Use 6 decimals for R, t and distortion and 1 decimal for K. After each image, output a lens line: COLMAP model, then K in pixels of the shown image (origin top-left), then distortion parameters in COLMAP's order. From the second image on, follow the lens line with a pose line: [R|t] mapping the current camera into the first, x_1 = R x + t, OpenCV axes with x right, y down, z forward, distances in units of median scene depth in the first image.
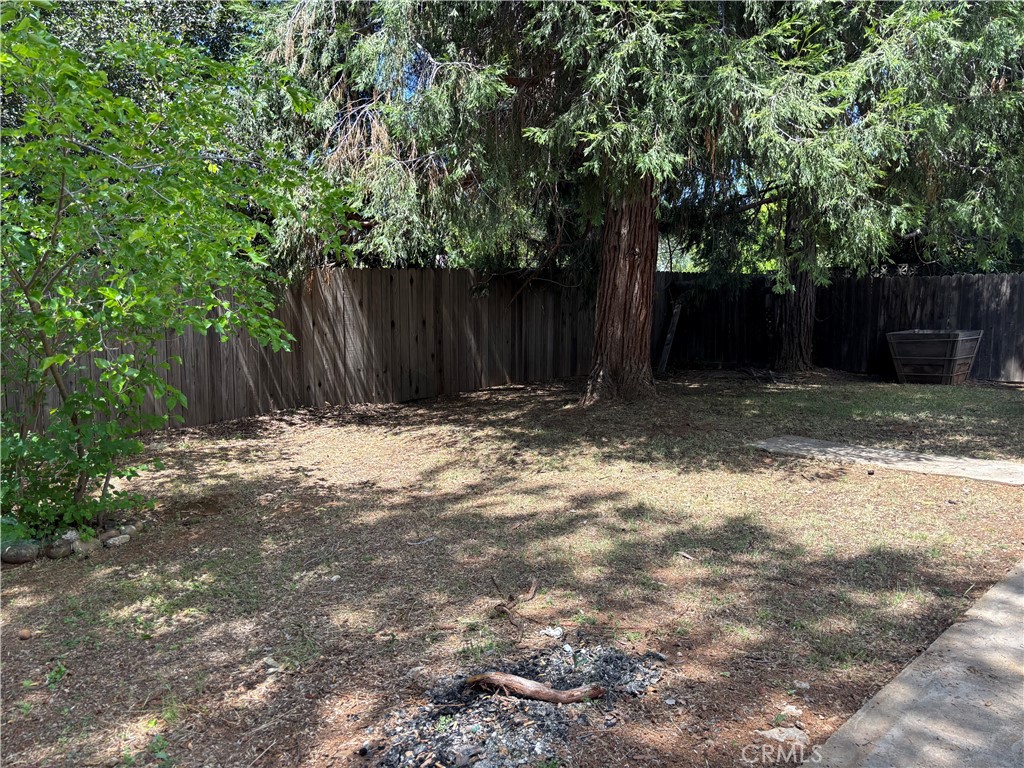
lens RADIAL K [[774.7, 0, 512.0], [0, 774.7, 384.0], [0, 0, 1]] dist [0.010349, -0.002504]
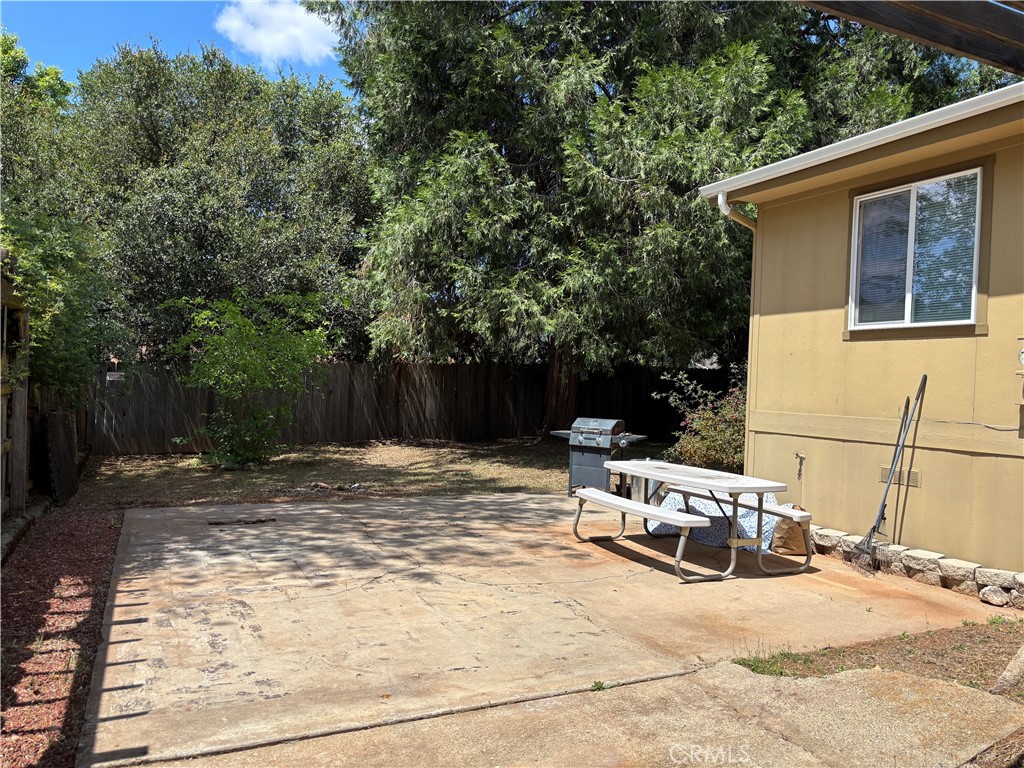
lens RADIAL K [[774.7, 0, 512.0], [0, 774.7, 384.0], [0, 0, 1]] dist [0.010349, -0.002504]
pose [[0.932870, 0.031961, -0.358792, 0.656842], [-0.068423, 0.993644, -0.089387, 0.050807], [0.353655, 0.107936, 0.929128, -0.645934]]
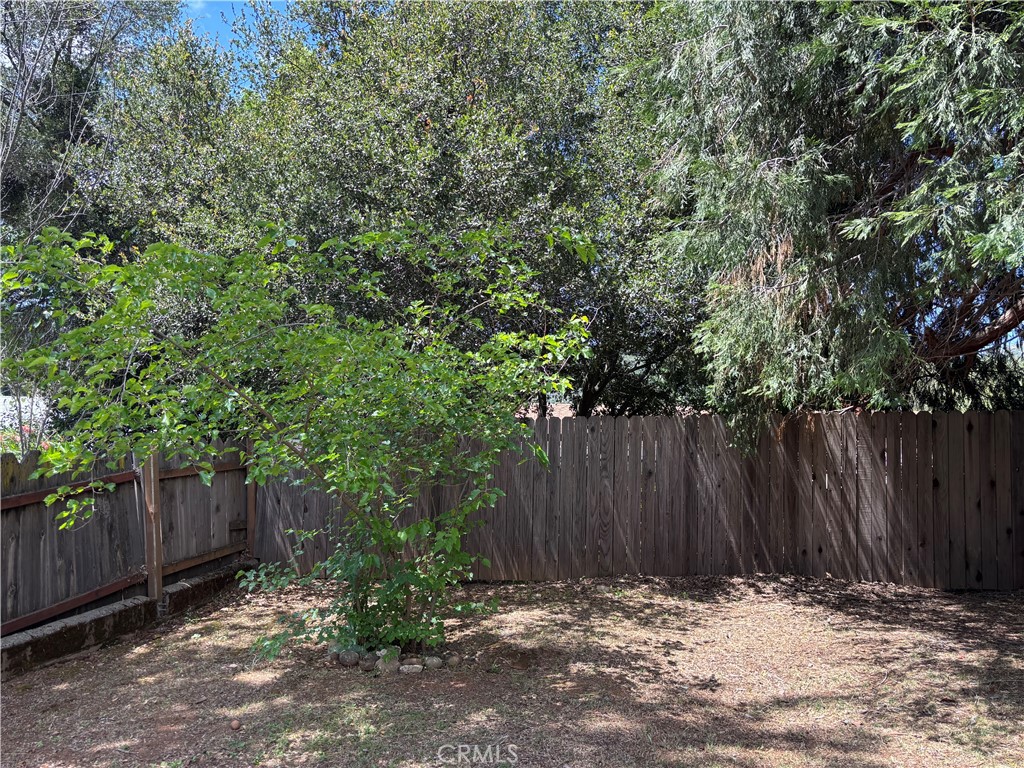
lens RADIAL K [[774.7, 0, 512.0], [0, 774.7, 384.0], [0, 0, 1]] dist [0.010349, -0.002504]
pose [[0.581496, -0.040134, -0.812559, 0.257947], [-0.104197, 0.986883, -0.123312, -0.040280], [0.806849, 0.156371, 0.569686, 0.232555]]
